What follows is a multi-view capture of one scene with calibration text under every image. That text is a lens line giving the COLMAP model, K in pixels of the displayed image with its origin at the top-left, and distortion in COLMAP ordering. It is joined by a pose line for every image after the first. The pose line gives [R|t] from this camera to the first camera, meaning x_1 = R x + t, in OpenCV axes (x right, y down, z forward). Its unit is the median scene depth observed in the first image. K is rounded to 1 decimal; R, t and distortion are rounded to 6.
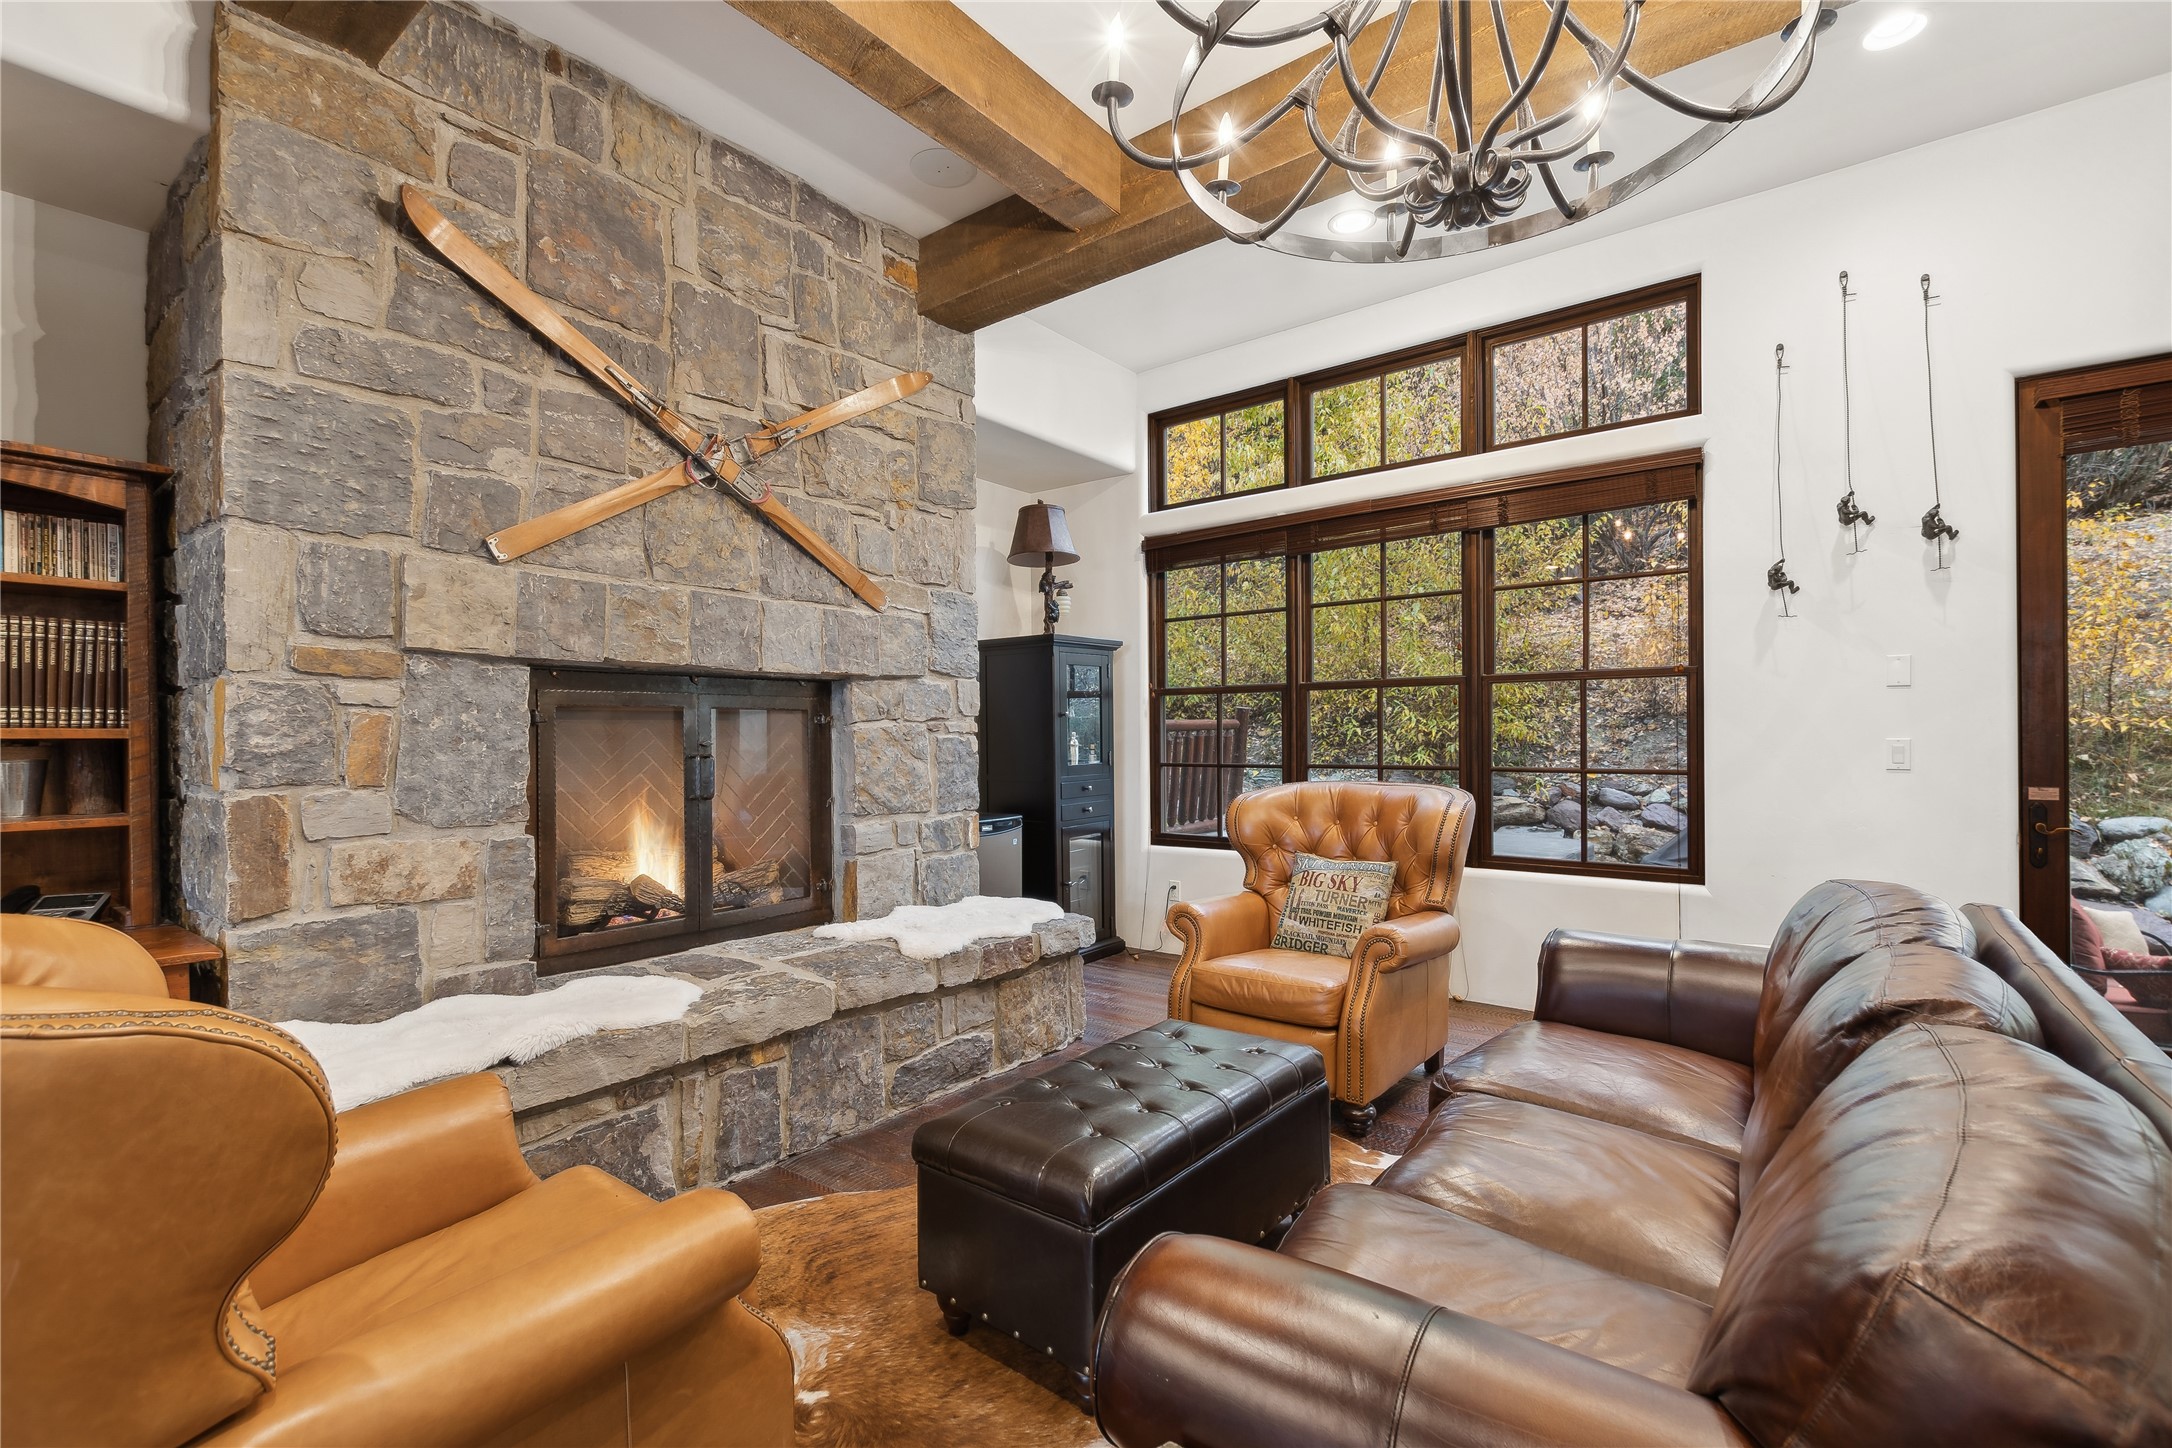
lens RADIAL K [[955.7, 0, 1089.5], [0, 955.7, 737.3], [0, 0, 1]] dist [-0.001100, -0.000233]
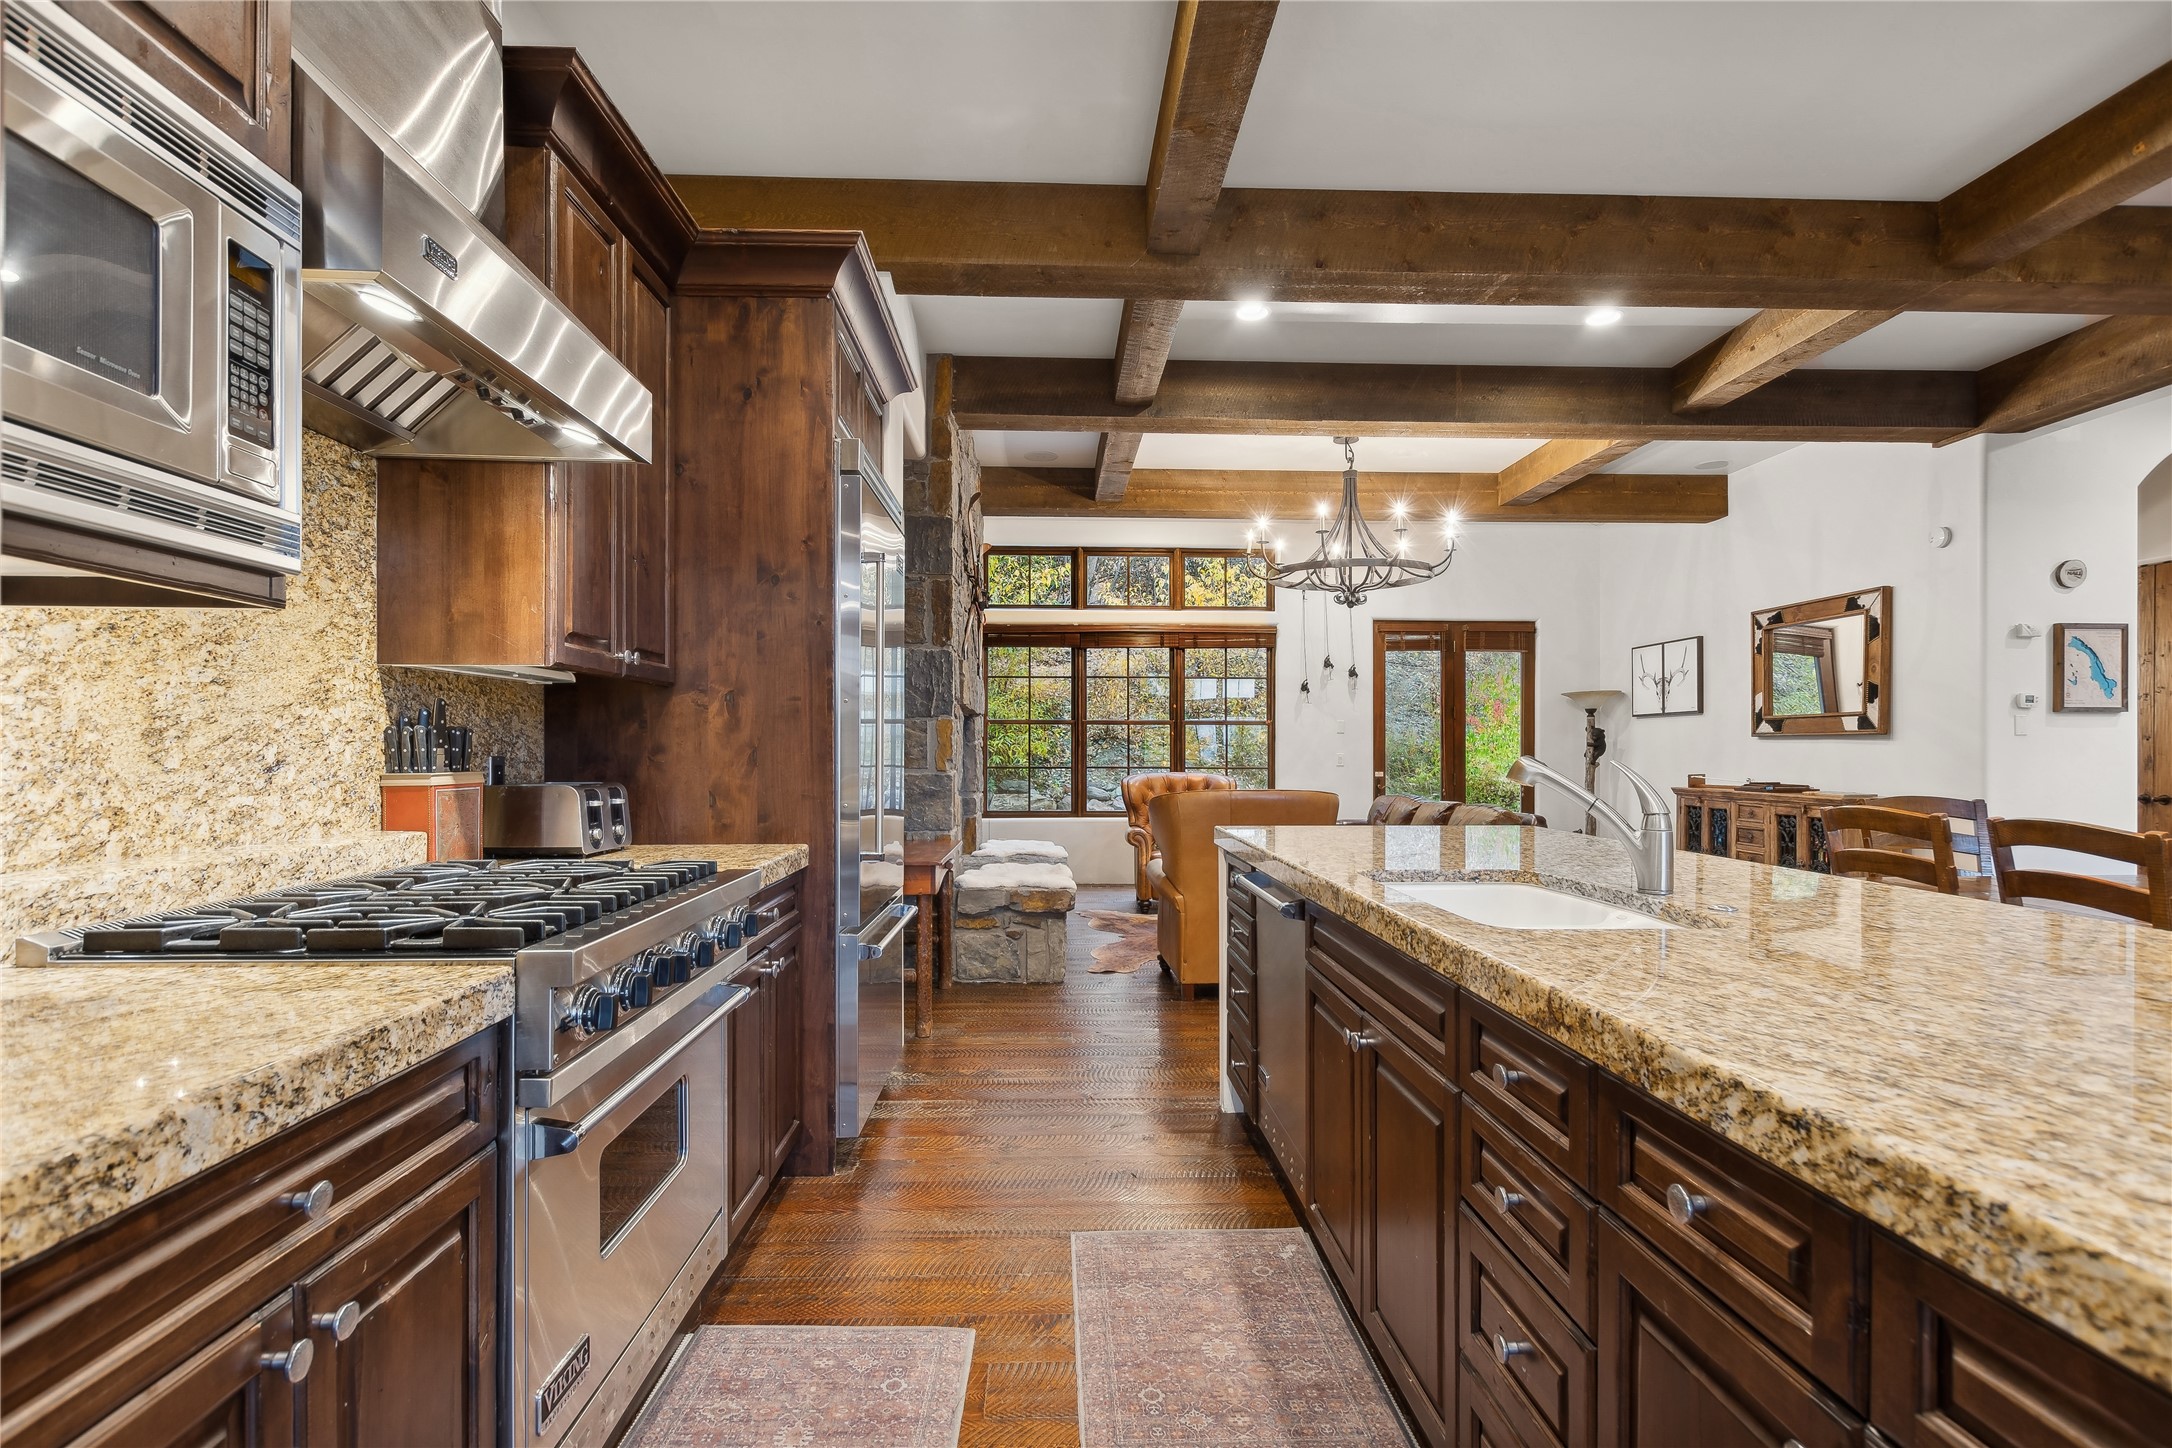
lens RADIAL K [[1040.8, 0, 1082.0], [0, 1040.8, 739.7], [0, 0, 1]] dist [-0.003442, -0.000554]
pose [[0.766022, 0.016579, 0.642600, -1.385119], [-0.007660, 0.999832, -0.016665, 0.015144], [-0.642768, 0.007843, 0.766021, -0.648340]]
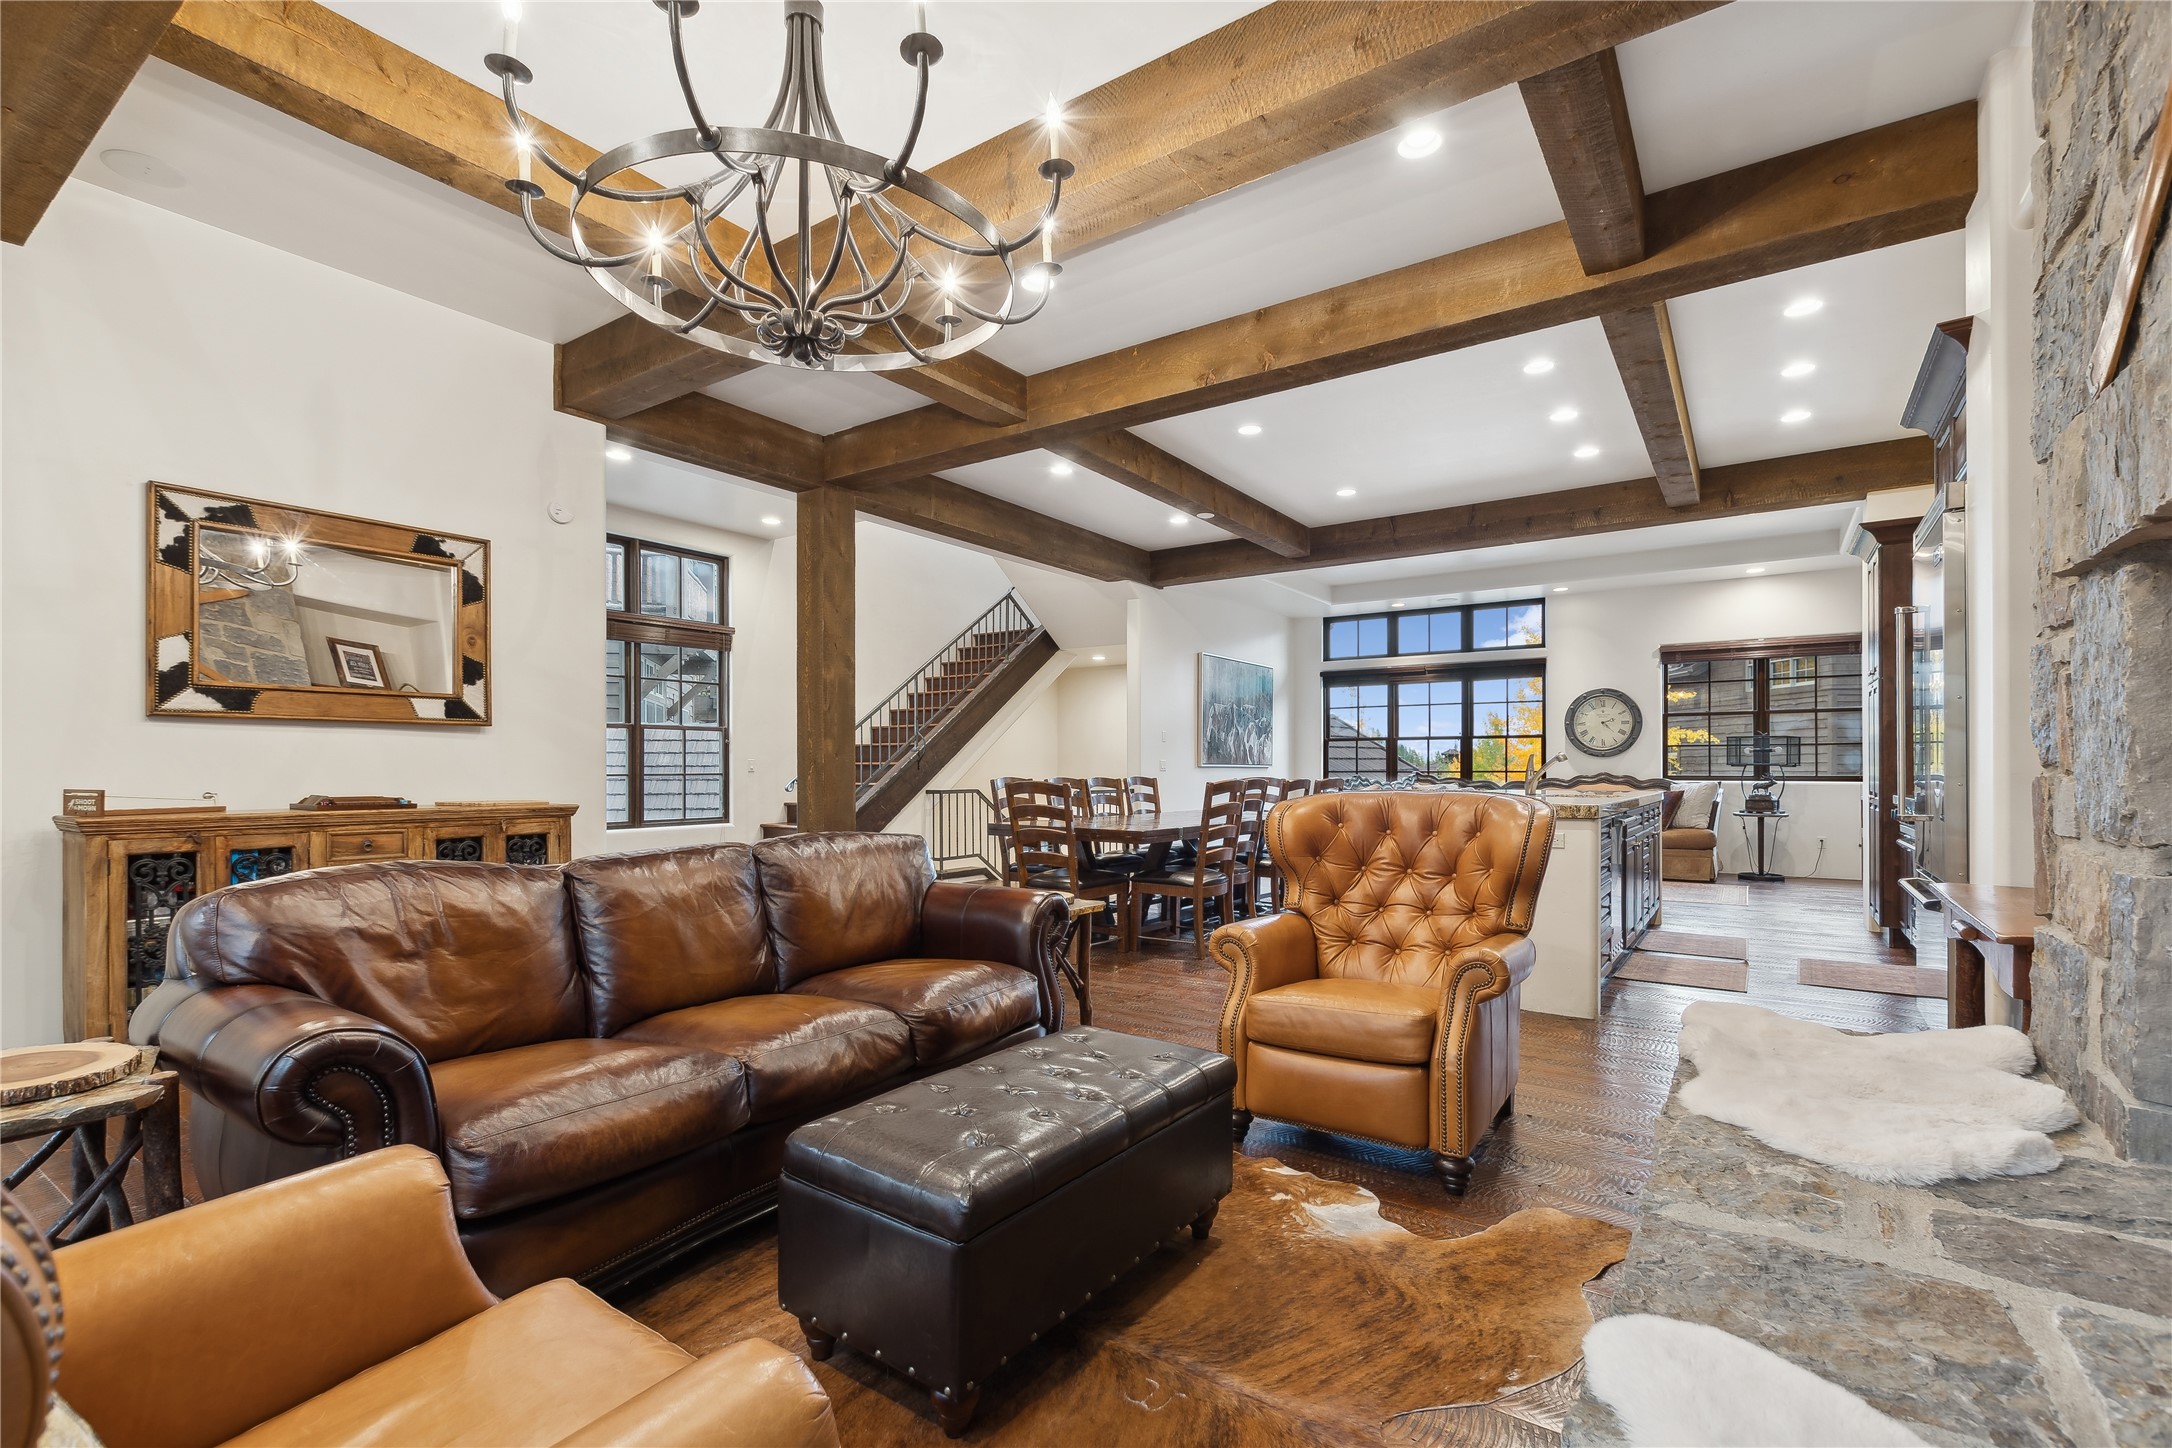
lens RADIAL K [[965.1, 0, 1093.8], [0, 965.1, 760.1], [0, 0, 1]] dist [0.002629, 0.000229]
pose [[-0.998152, 0.008668, -0.060144, 0.031210], [0.008983, 0.999947, -0.004966, 0.025762], [0.060097, -0.005497, -0.998177, 1.156686]]
